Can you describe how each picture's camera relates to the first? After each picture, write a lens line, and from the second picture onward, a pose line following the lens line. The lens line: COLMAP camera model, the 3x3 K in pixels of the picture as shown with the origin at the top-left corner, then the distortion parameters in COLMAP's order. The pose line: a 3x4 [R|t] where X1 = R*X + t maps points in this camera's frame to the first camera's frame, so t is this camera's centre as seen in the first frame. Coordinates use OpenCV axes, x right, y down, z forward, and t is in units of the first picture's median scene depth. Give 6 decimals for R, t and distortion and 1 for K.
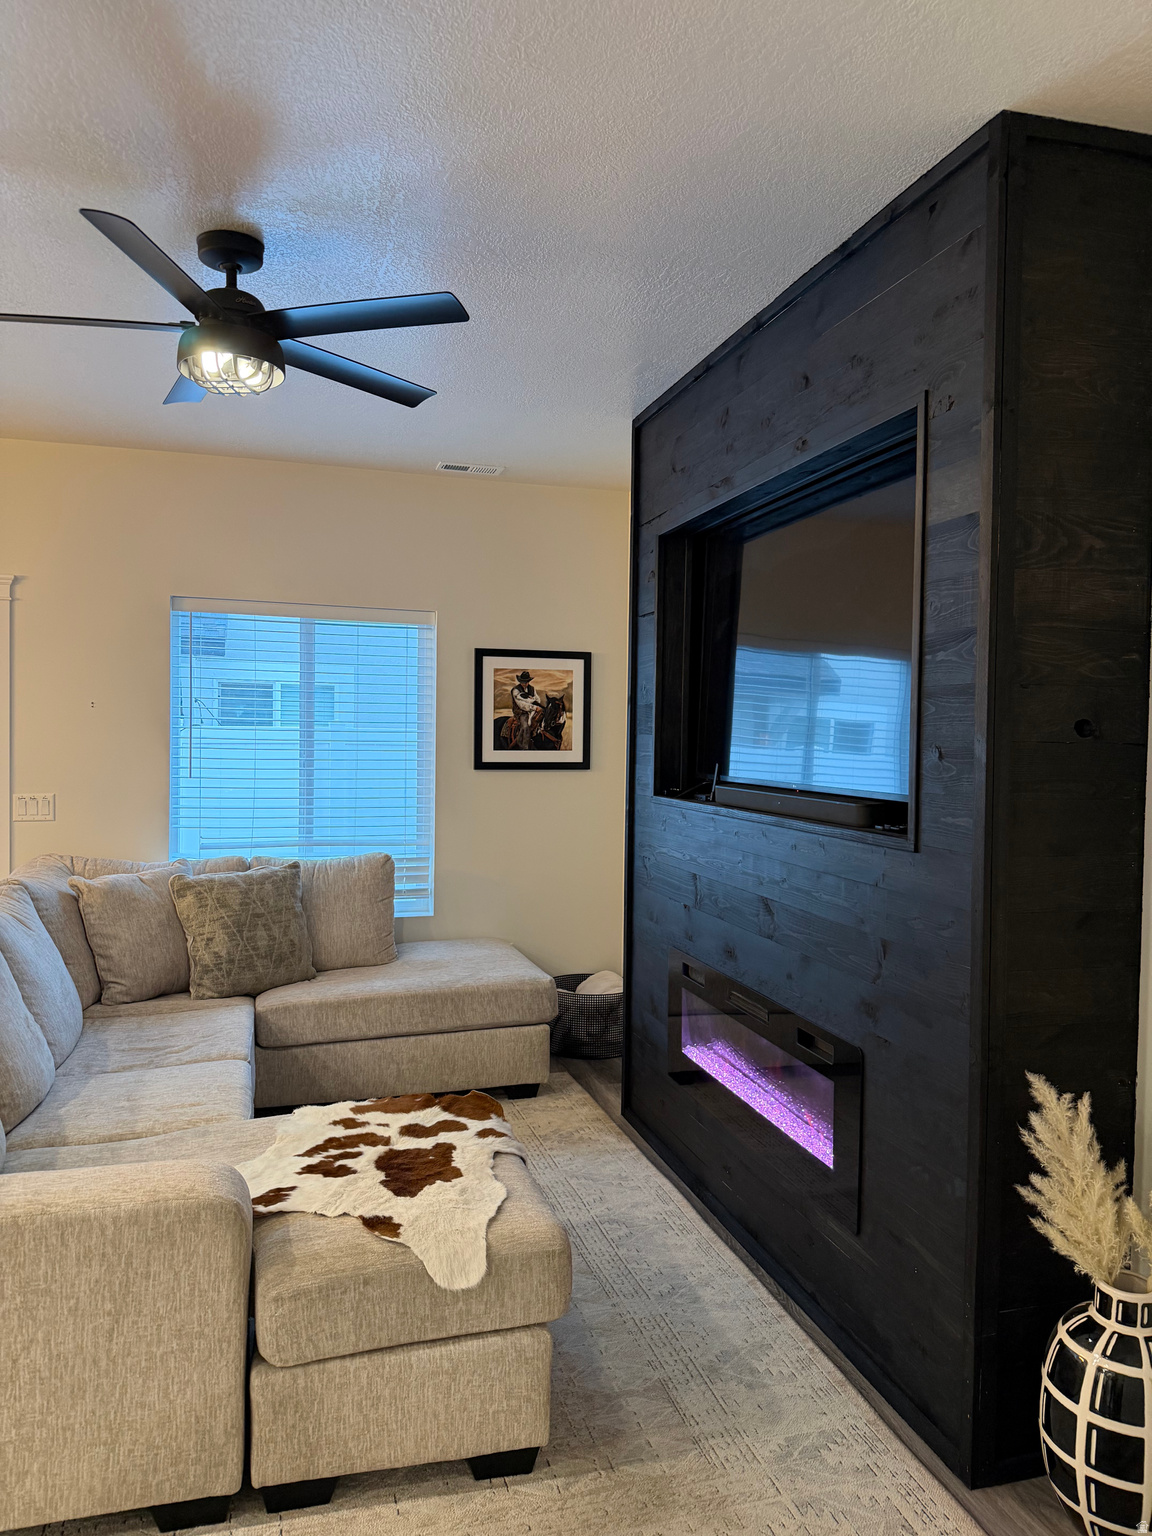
lens RADIAL K [[1076.3, 0, 580.8], [0, 1076.3, 767.5], [0, 0, 1]] dist [0.039706, -0.067192]
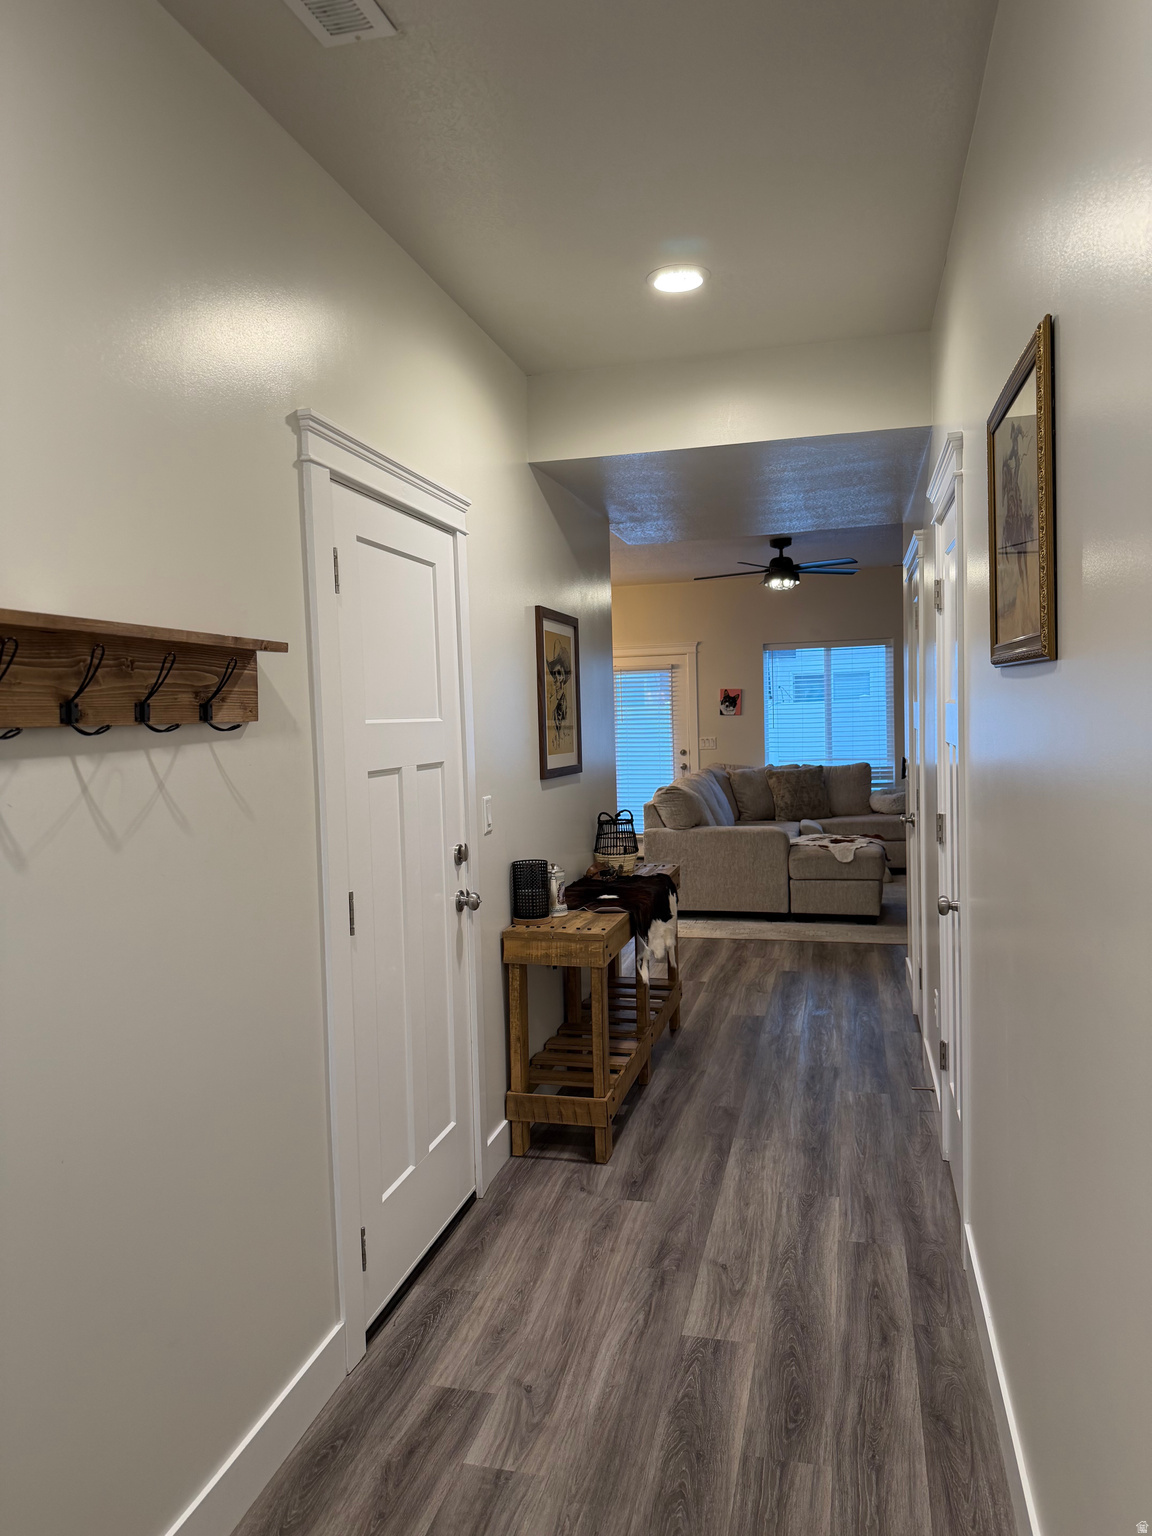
lens RADIAL K [[1079.3, 0, 577.5], [0, 1079.3, 764.2], [0, 0, 1]] dist [0.065684, -0.083044]
pose [[0.859764, -0.020030, -0.510299, 0.716836], [0.031713, 0.999396, 0.014202, 0.070830], [0.509706, -0.028393, 0.859880, -1.881916]]
